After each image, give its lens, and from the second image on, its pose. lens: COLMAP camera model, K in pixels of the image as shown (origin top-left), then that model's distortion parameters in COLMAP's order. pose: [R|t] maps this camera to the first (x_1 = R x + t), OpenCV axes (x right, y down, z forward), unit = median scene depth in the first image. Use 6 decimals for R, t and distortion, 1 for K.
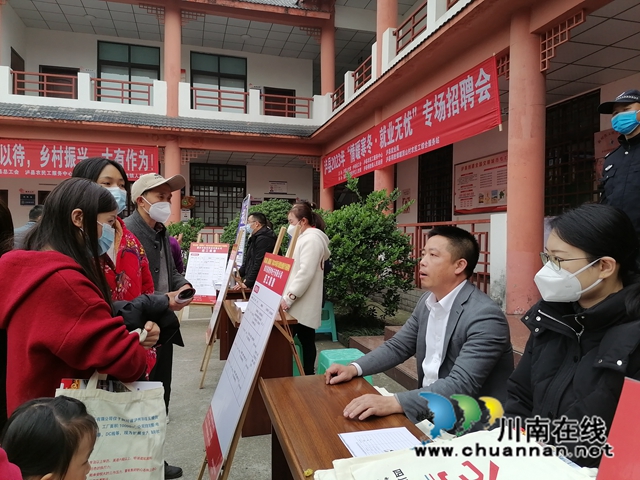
lens RADIAL K [[480.8, 0, 319.8], [0, 480.8, 240.2], [0, 0, 1]] dist [0.092433, -0.108302]
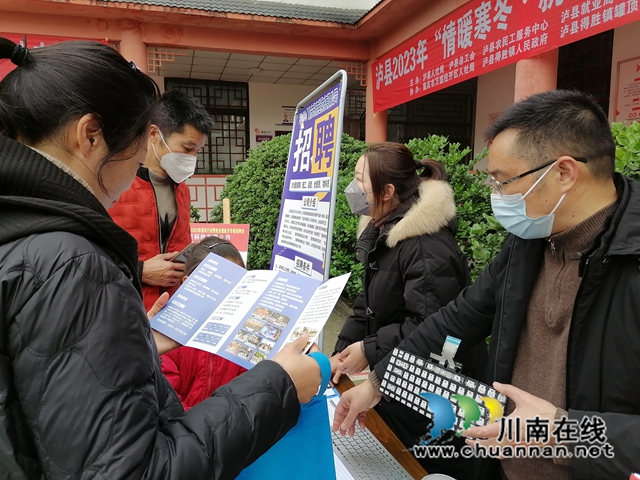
lens RADIAL K [[480.8, 0, 318.9], [0, 480.8, 240.9], [0, 0, 1]] dist [0.092433, -0.108302]
pose [[0.999698, -0.013765, 0.020334, -0.093425], [0.011302, 0.993111, 0.116630, -0.014771], [-0.021799, -0.116365, 0.992967, 0.388258]]
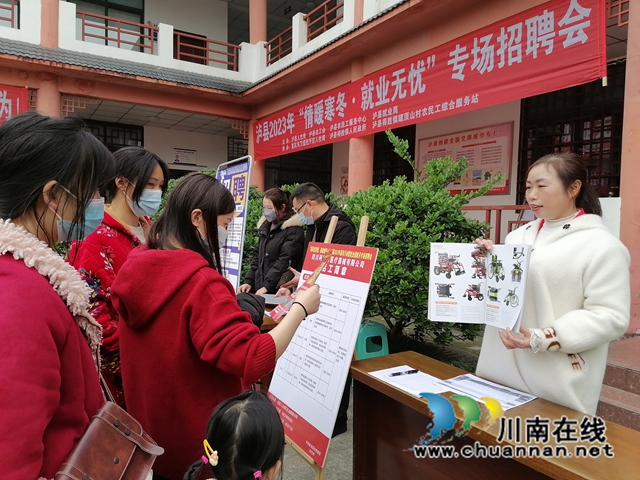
lens RADIAL K [[480.8, 0, 320.1], [0, 480.8, 243.2], [0, 0, 1]] dist [0.092433, -0.108302]
pose [[0.960401, 0.001660, 0.278618, -0.130517], [-0.014746, 0.998884, 0.044880, -0.005945], [-0.278232, -0.047212, 0.959353, 0.201841]]
